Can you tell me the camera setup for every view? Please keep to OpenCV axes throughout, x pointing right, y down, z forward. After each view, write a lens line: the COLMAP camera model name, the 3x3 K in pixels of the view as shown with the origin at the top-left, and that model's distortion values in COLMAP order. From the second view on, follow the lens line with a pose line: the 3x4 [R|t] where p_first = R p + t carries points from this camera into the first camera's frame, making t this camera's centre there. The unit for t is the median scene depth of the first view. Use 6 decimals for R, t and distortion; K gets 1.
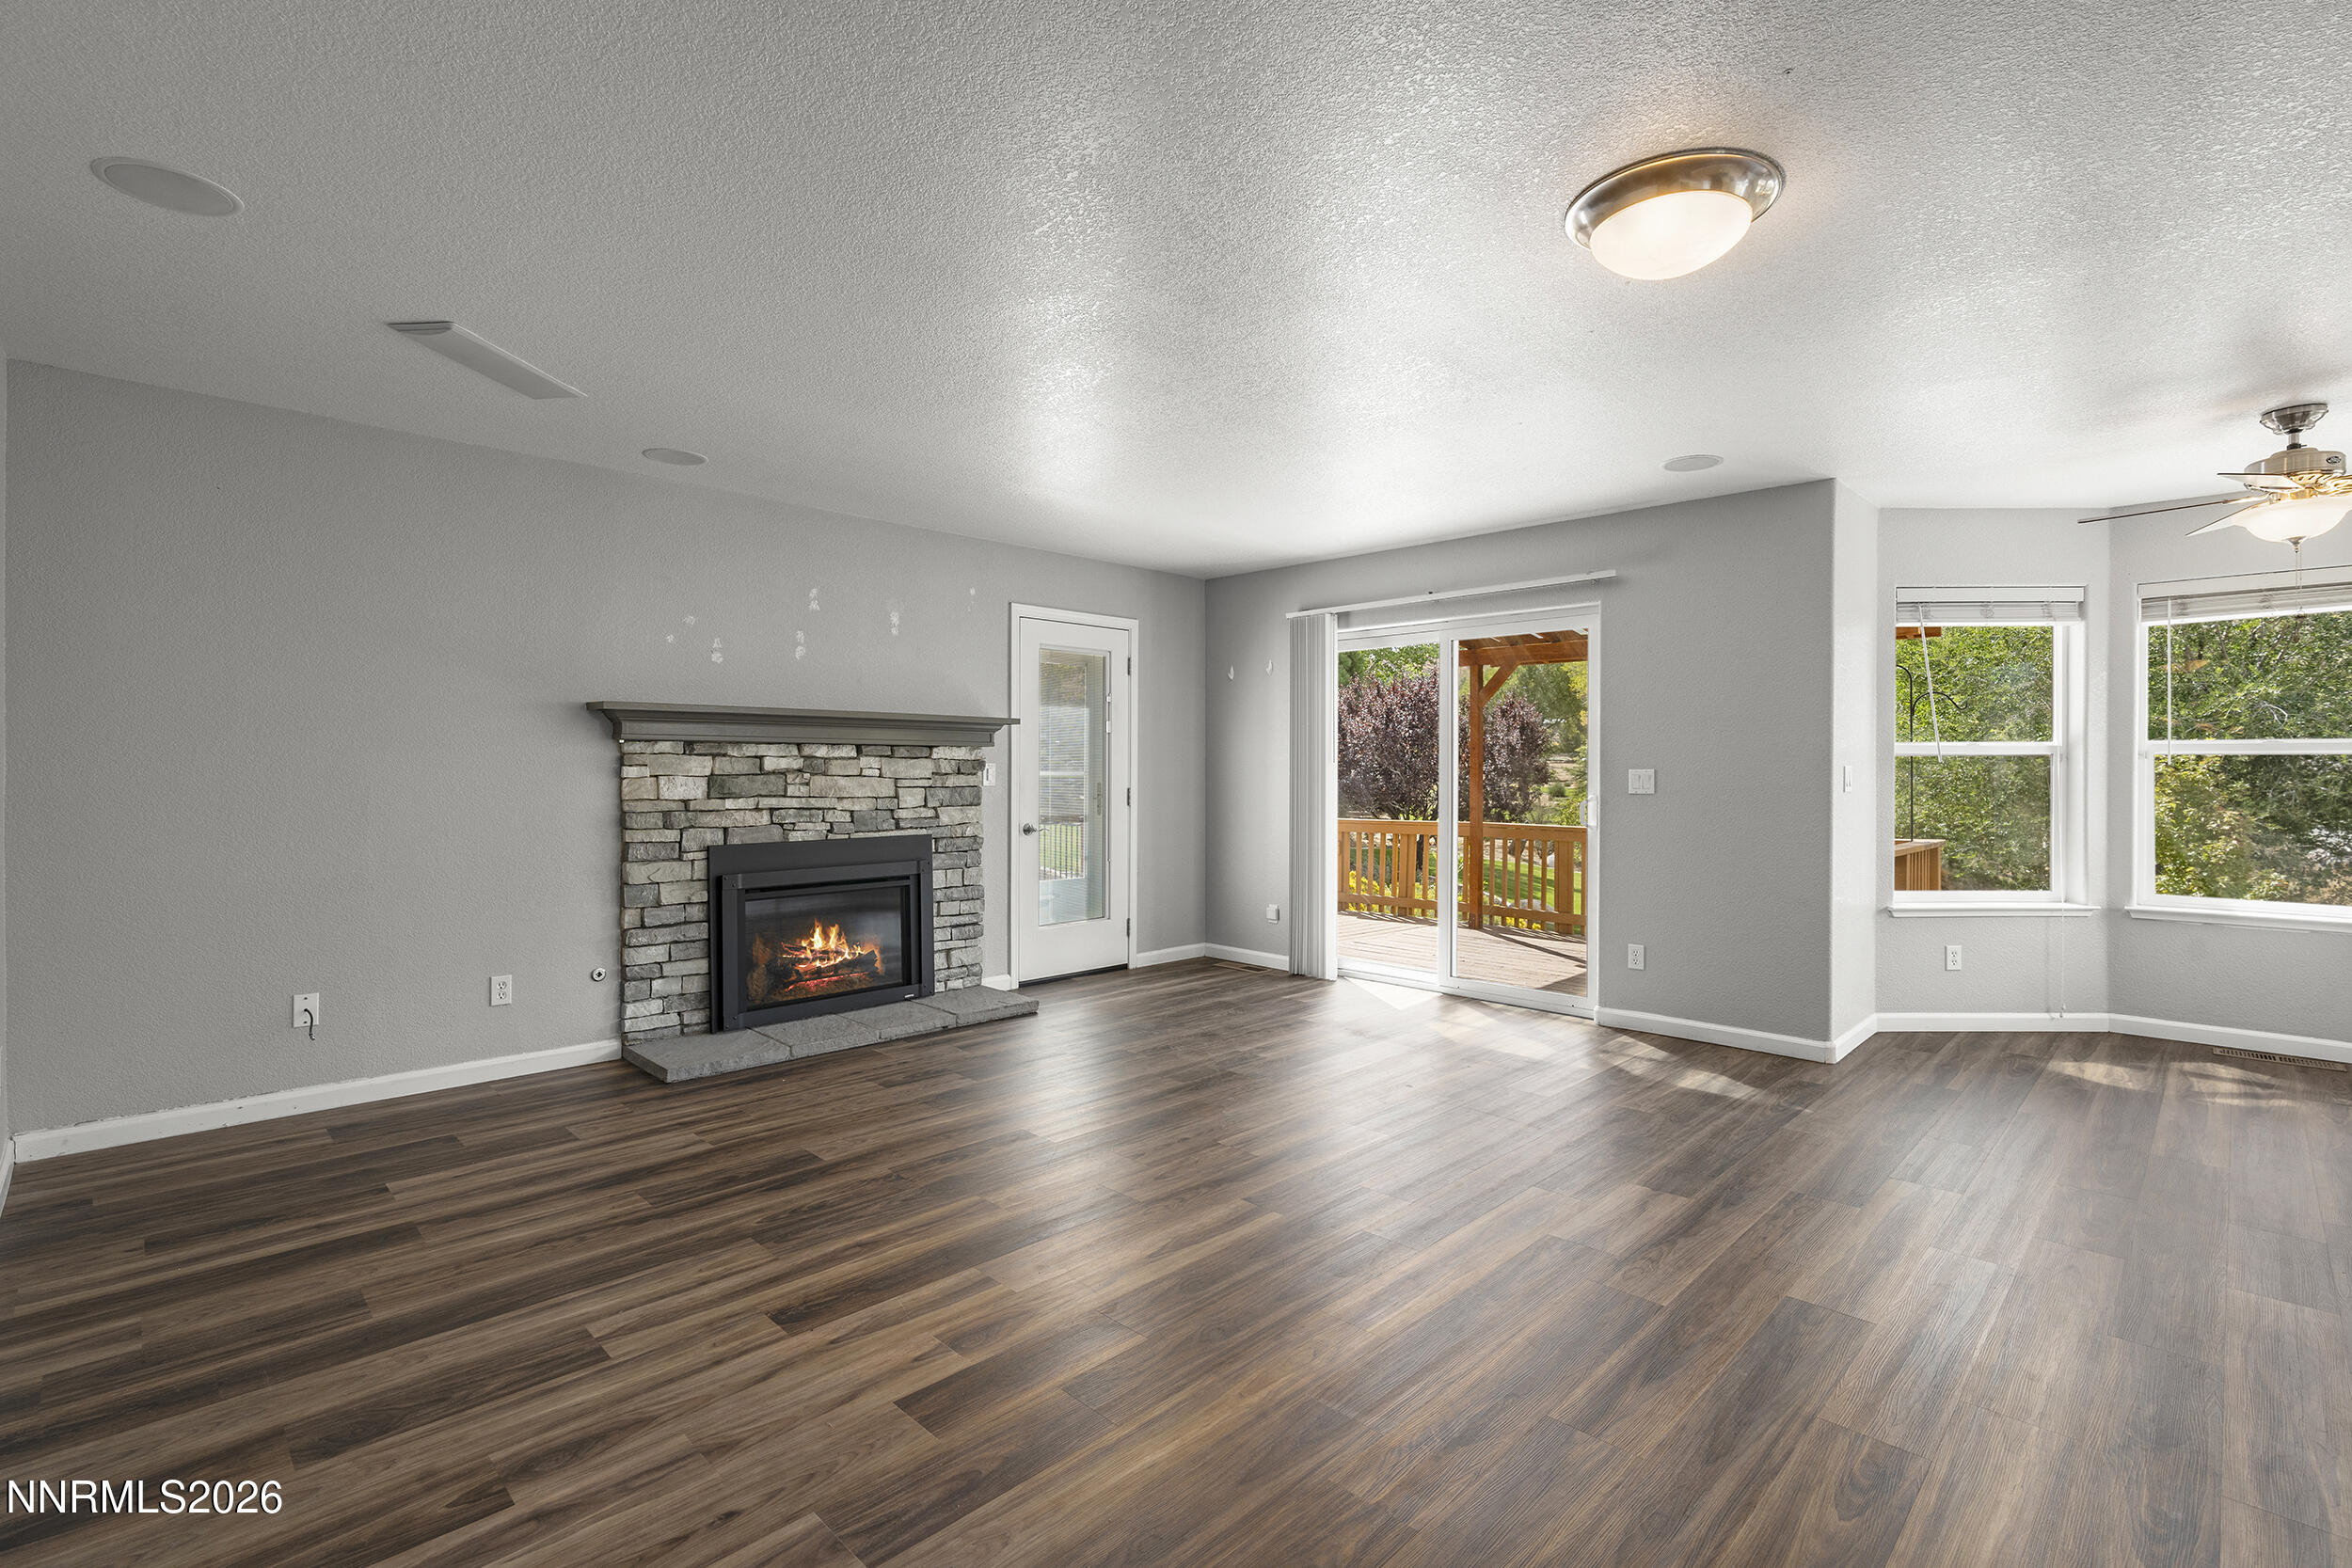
lens RADIAL K [[1068.0, 0, 1173.6], [0, 1068.0, 768.5], [0, 0, 1]] dist [-0.007573, 0.000099]
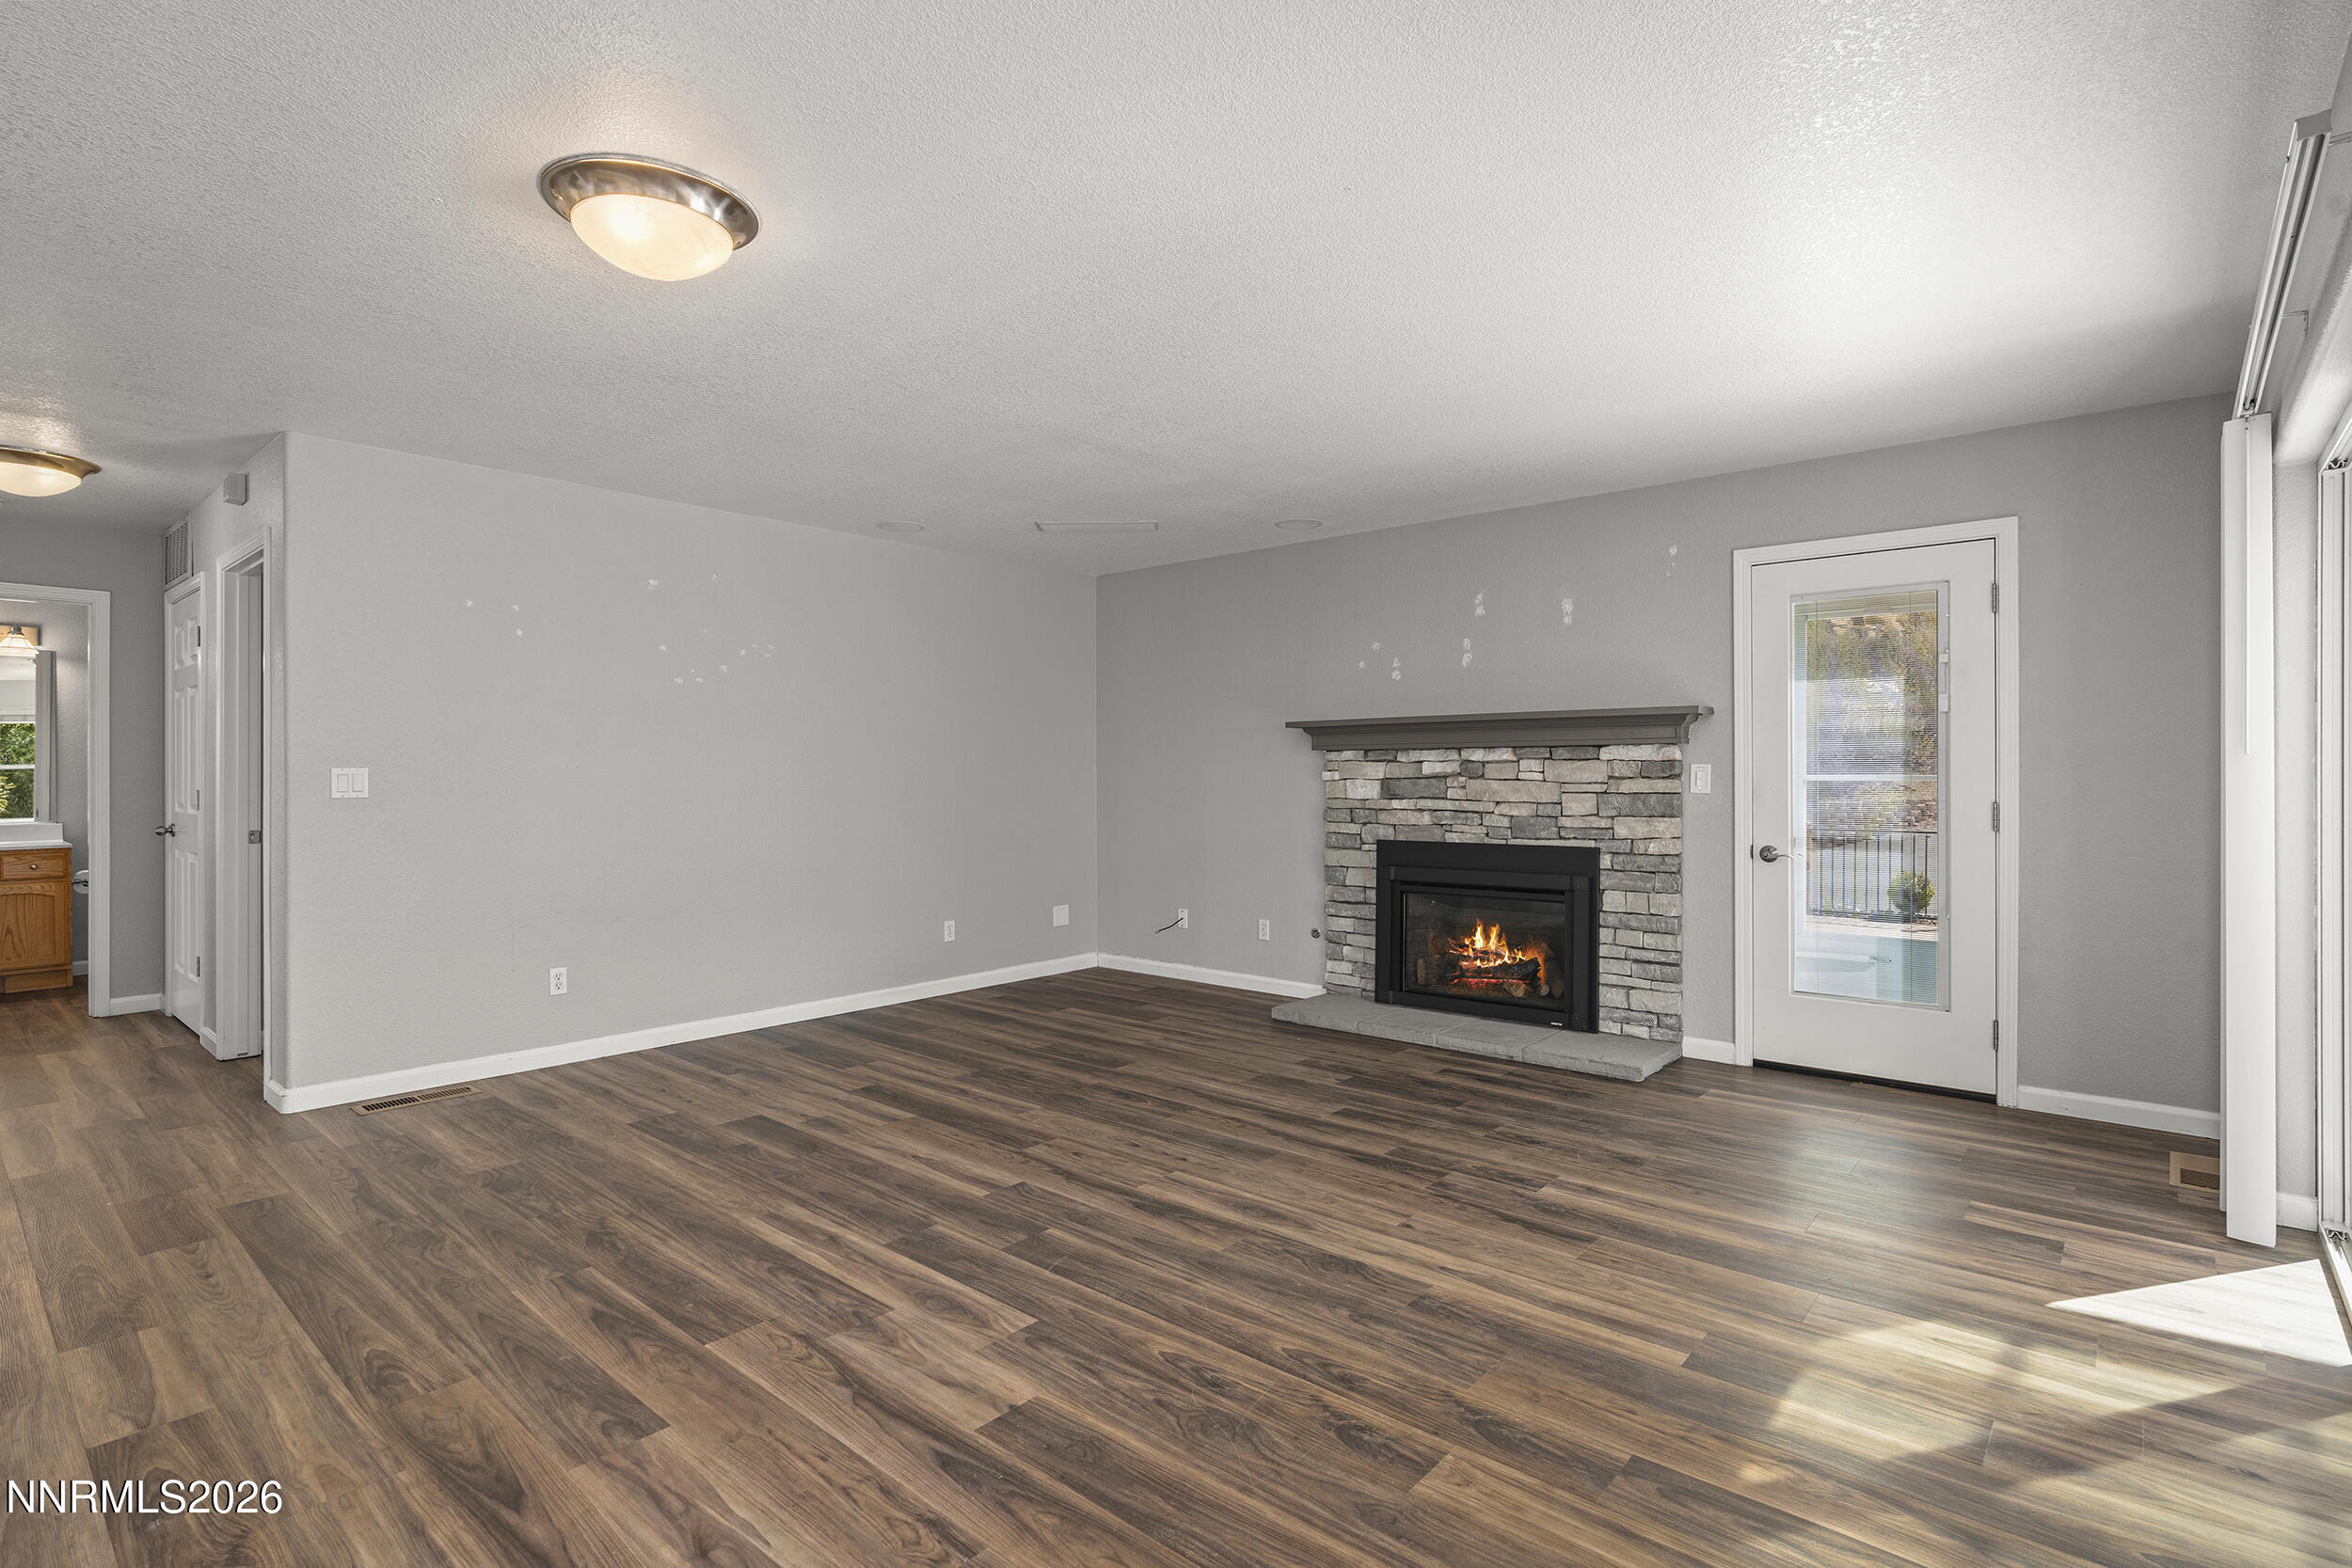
lens RADIAL K [[1113.8, 0, 1177.9], [0, 1113.8, 774.0], [0, 0, 1]] dist [-0.015566, 0.000657]
pose [[0.075198, -0.004028, -0.997160, 0.700942], [0.002787, 0.999989, -0.003830, 0.005036], [0.997165, -0.002491, 0.075208, 0.644880]]
